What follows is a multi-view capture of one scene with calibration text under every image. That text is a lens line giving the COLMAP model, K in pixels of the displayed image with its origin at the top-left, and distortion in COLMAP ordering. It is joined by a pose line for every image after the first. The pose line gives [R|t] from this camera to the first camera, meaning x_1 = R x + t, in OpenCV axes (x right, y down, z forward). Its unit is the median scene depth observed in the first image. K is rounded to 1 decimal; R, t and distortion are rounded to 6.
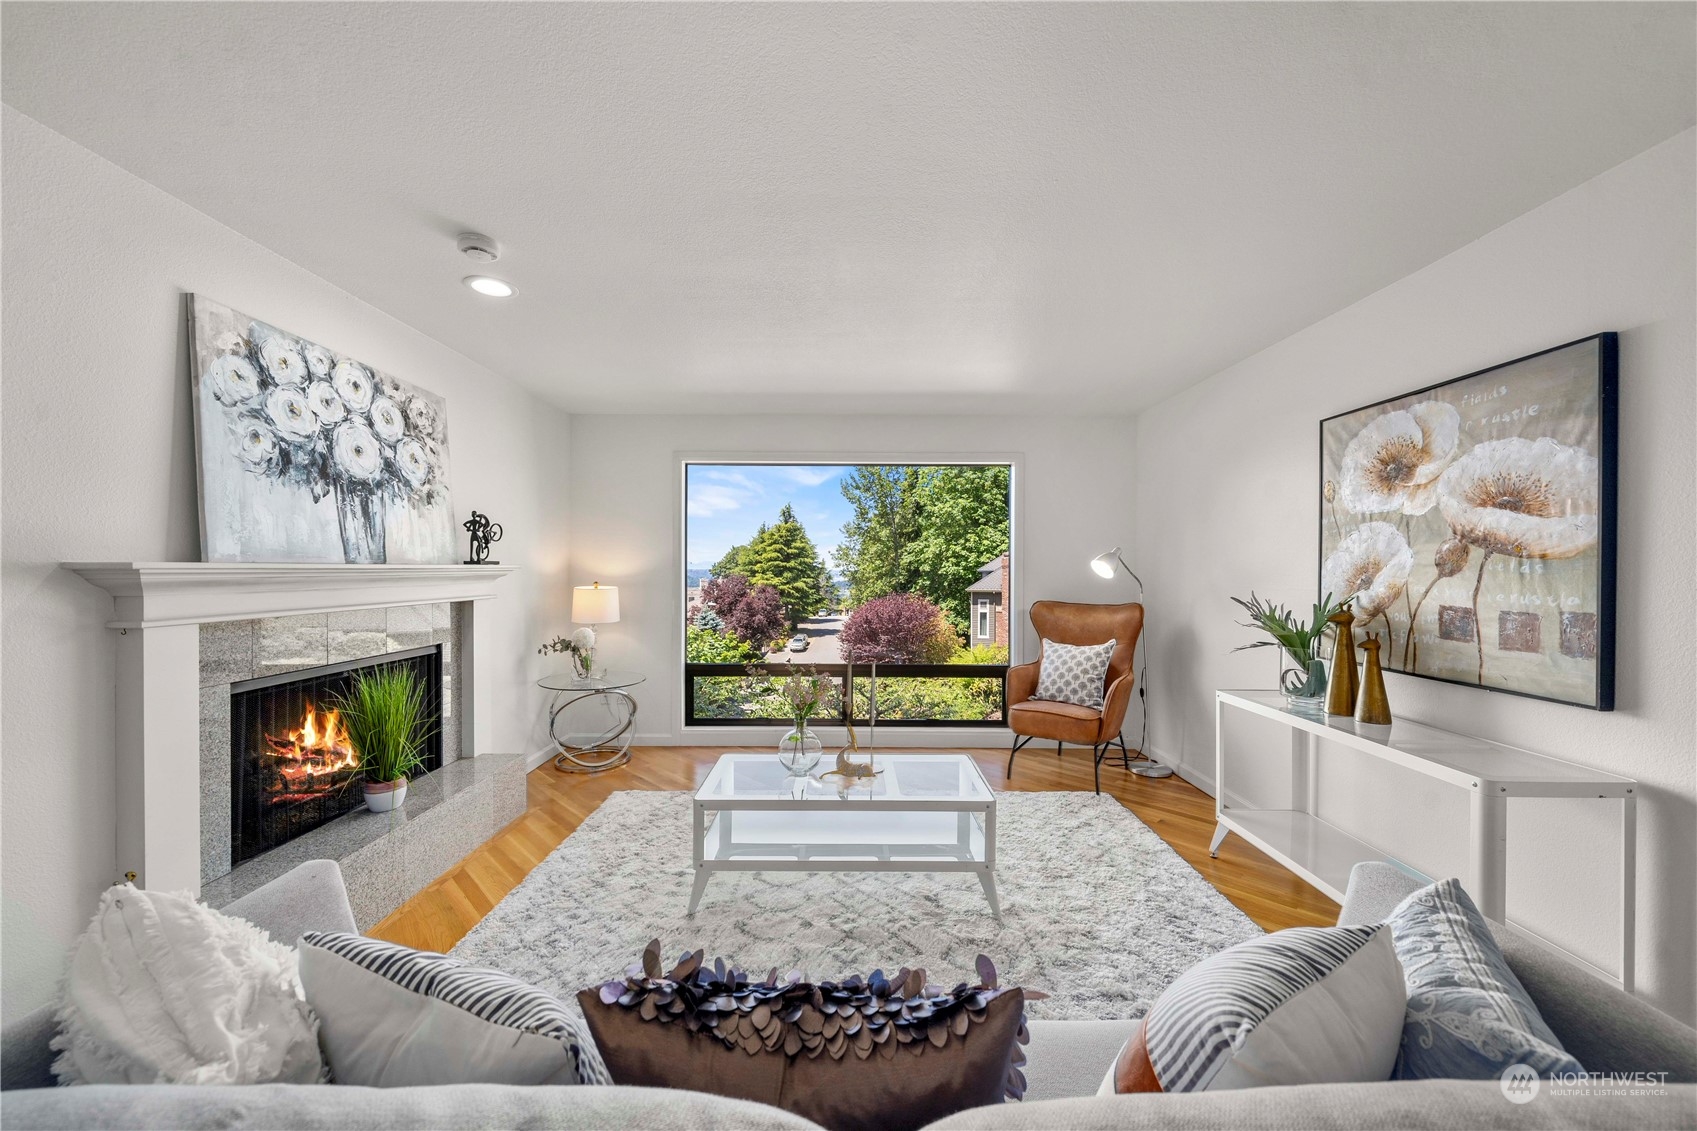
lens RADIAL K [[665.7, 0, 843.6], [0, 665.7, 570.6], [0, 0, 1]] dist [-0.000243, -0.000226]
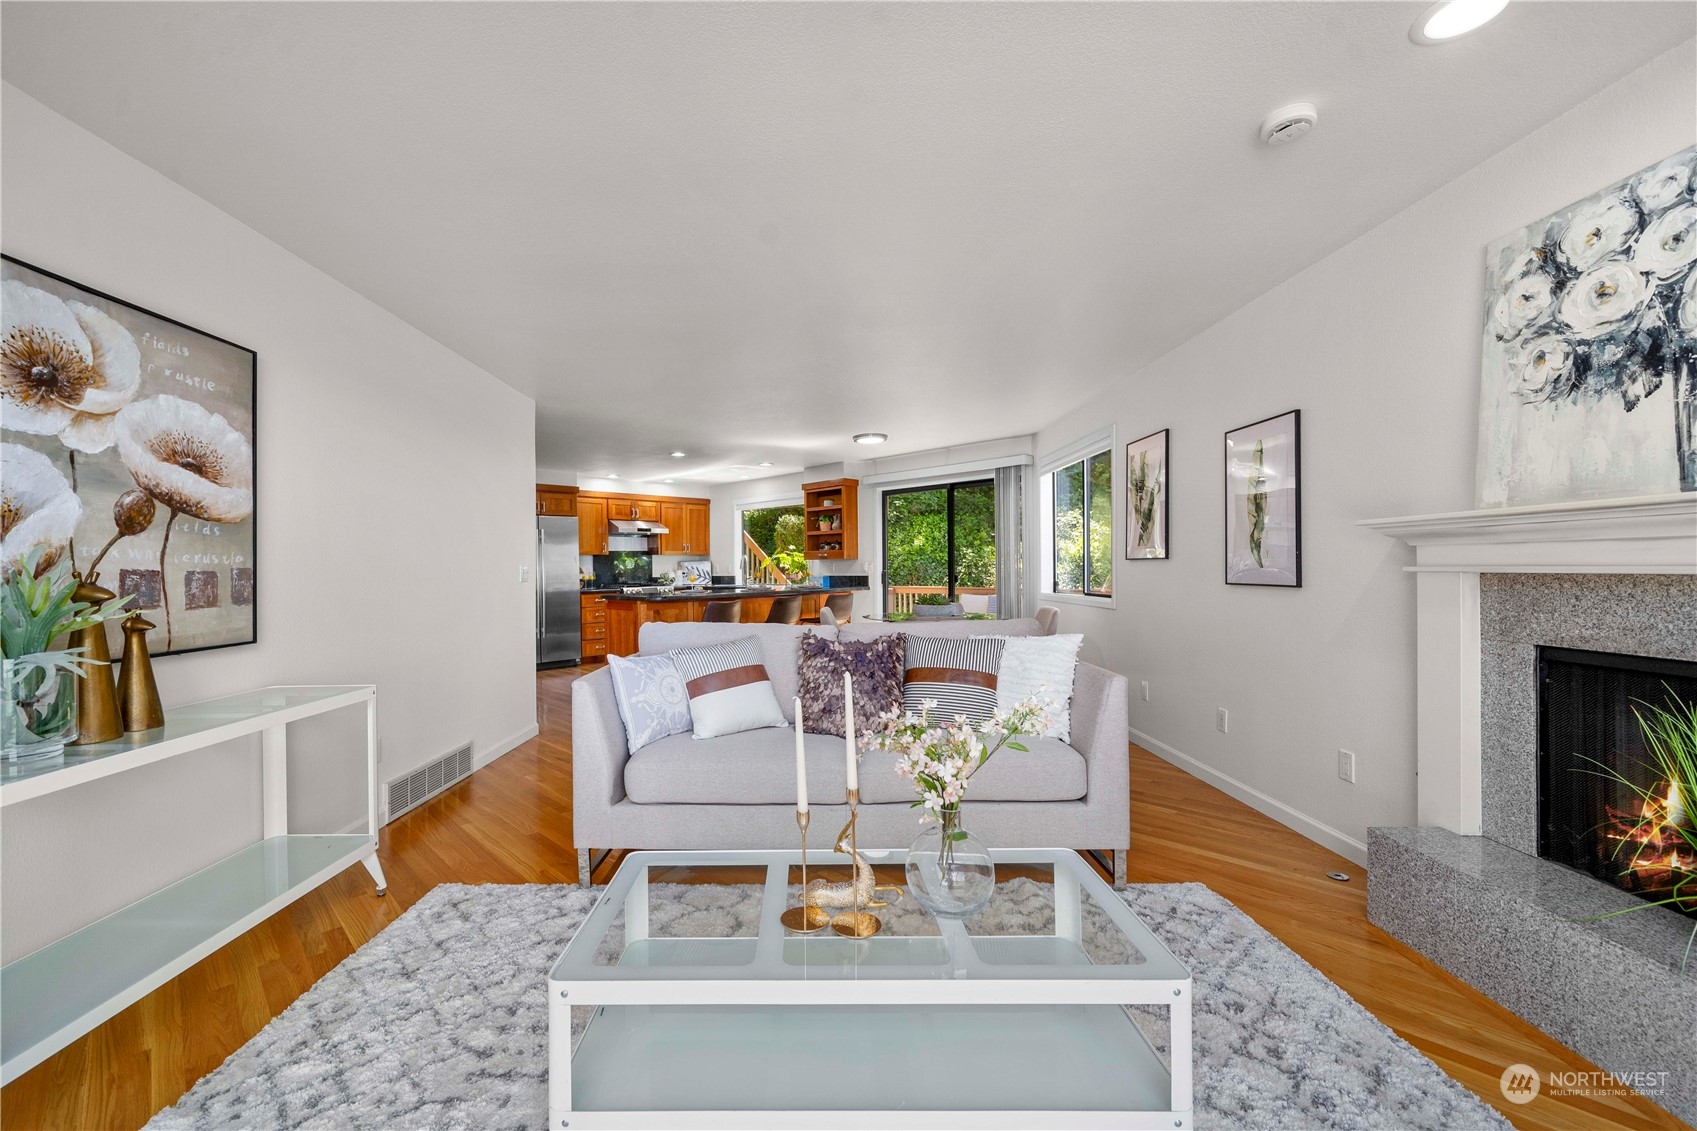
lens RADIAL K [[665.7, 0, 843.6], [0, 665.7, 570.6], [0, 0, 1]] dist [-0.000243, -0.000226]
pose [[-0.998787, 0.009805, -0.048249, 0.039309], [0.009268, 0.999893, 0.011332, 0.045316], [0.048355, 0.010872, -0.998771, 1.620283]]
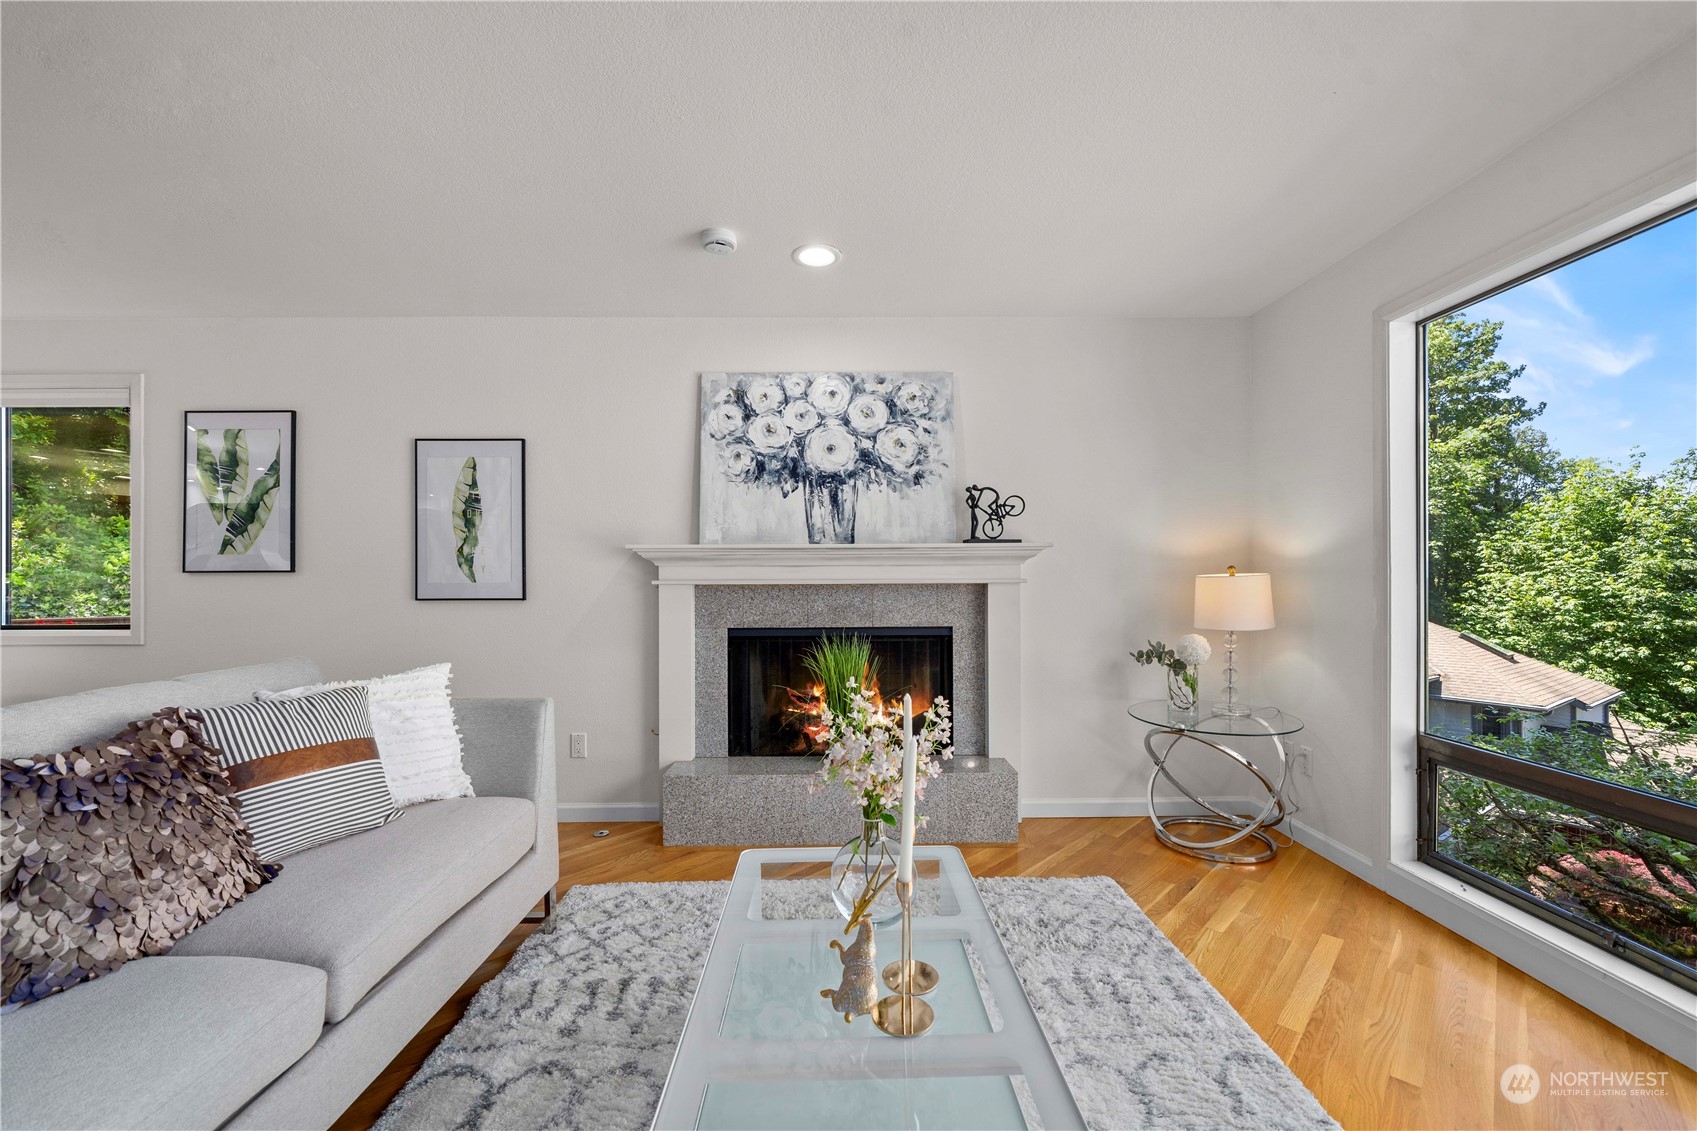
lens RADIAL K [[667.2, 0, 840.4], [0, 667.2, 576.5], [0, 0, 1]] dist [0.001250, 0.000007]
pose [[-0.002720, 0.002207, -0.999994, 0.481384], [-0.001641, 0.999996, 0.002211, 0.045649], [0.999995, 0.001647, -0.002717, 1.097721]]
